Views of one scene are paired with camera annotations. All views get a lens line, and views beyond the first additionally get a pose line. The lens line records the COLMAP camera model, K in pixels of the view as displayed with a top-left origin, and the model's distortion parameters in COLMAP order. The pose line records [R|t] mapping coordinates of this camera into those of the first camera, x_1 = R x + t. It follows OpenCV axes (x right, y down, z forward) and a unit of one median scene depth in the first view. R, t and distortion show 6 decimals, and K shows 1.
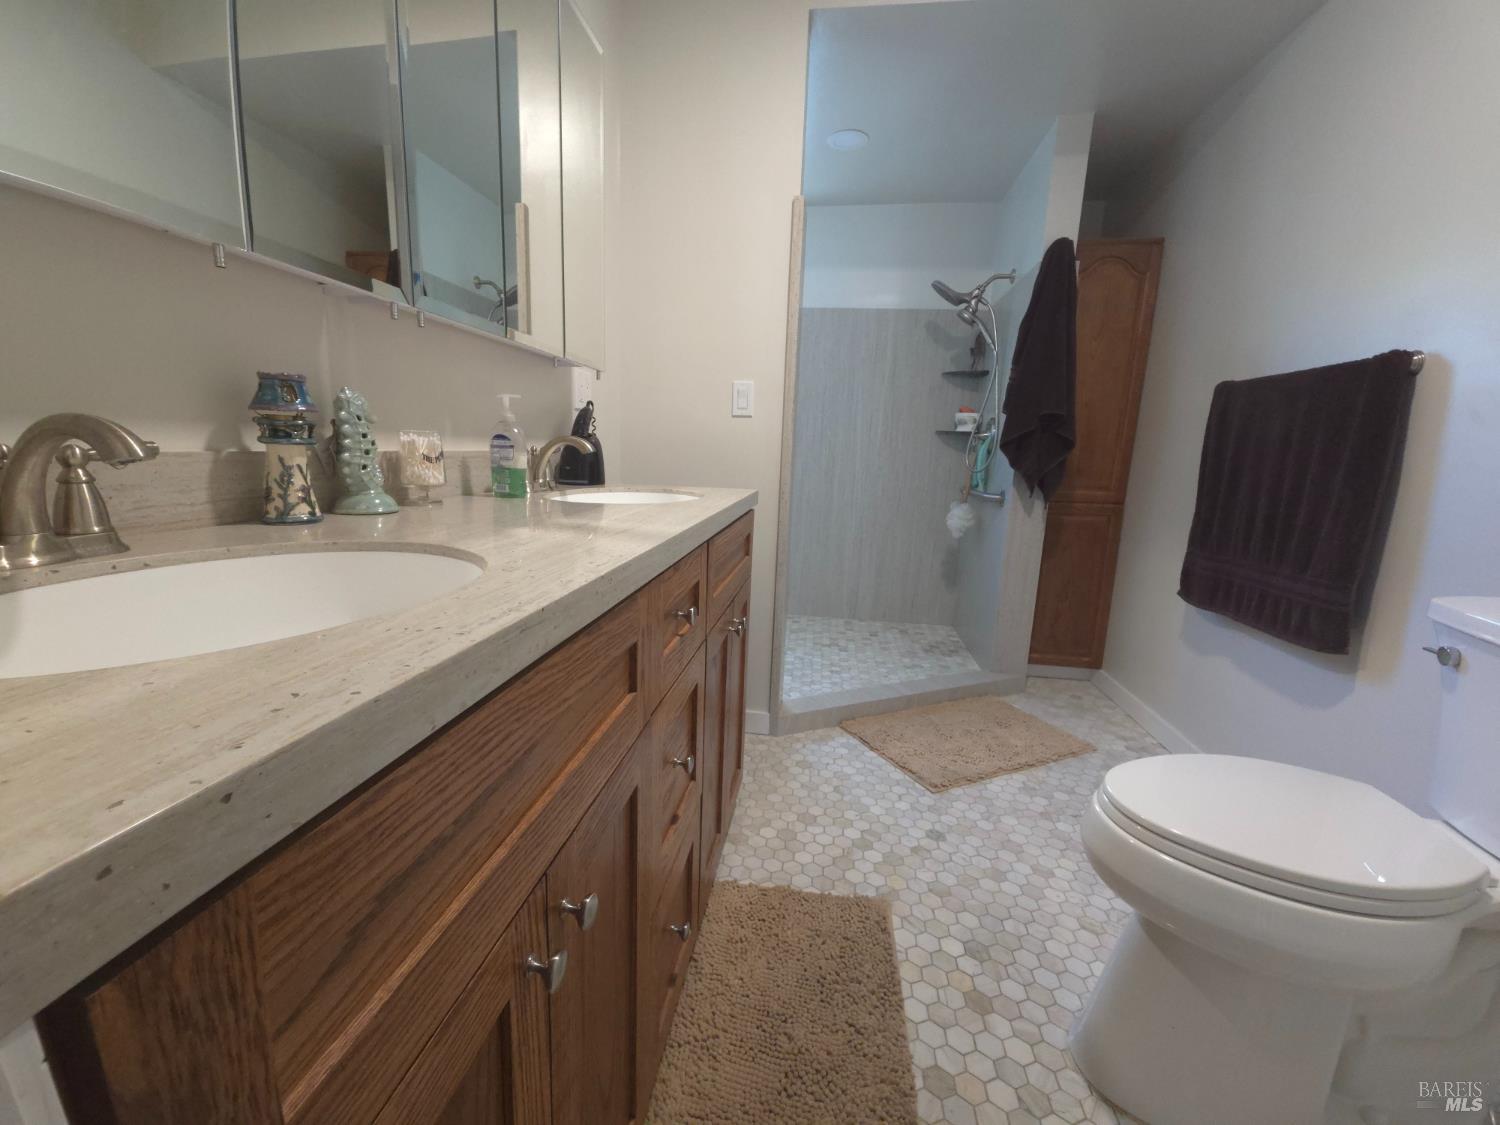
lens RADIAL K [[614.6, 0, 744.7], [0, 614.6, 563.5], [0, 0, 1]] dist [-0.012948, 0.000107]
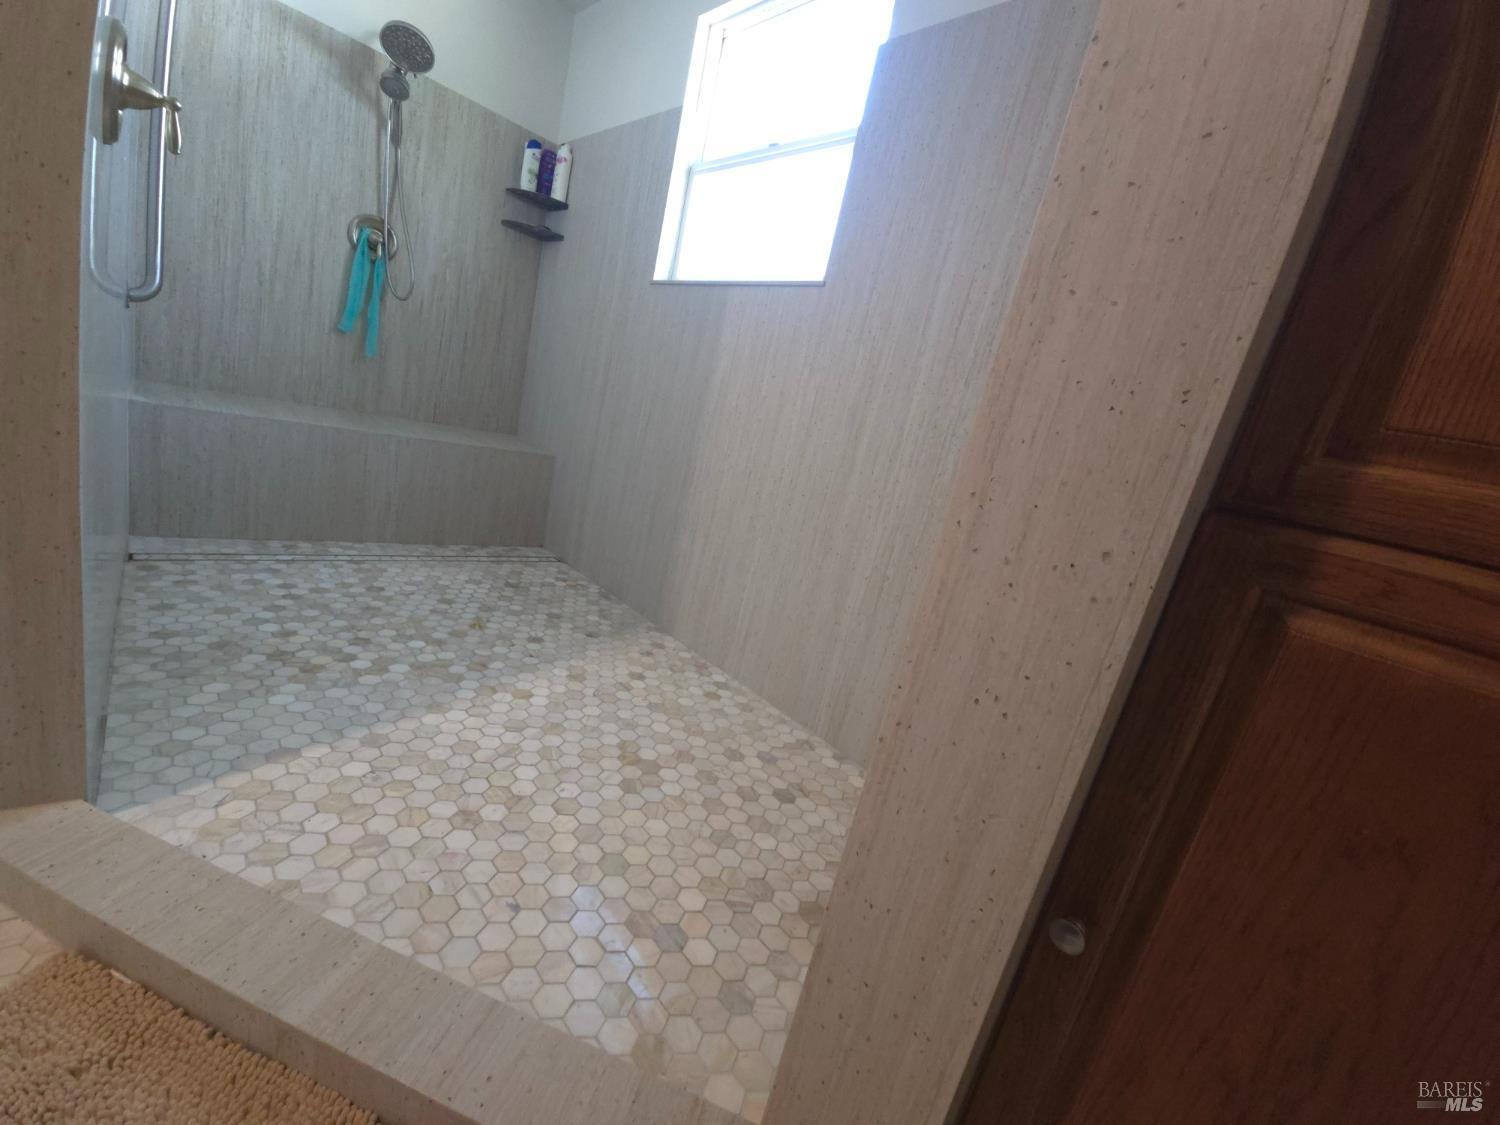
lens RADIAL K [[614.6, 0, 751.8], [0, 614.6, 557.2], [0, 0, 1]] dist [-0.012948, 0.000107]
pose [[0.765230, 0.272768, -0.583113, 0.414472], [-0.309403, 0.950154, 0.038428, -0.045612], [0.564529, 0.151011, 0.811482, 0.677964]]
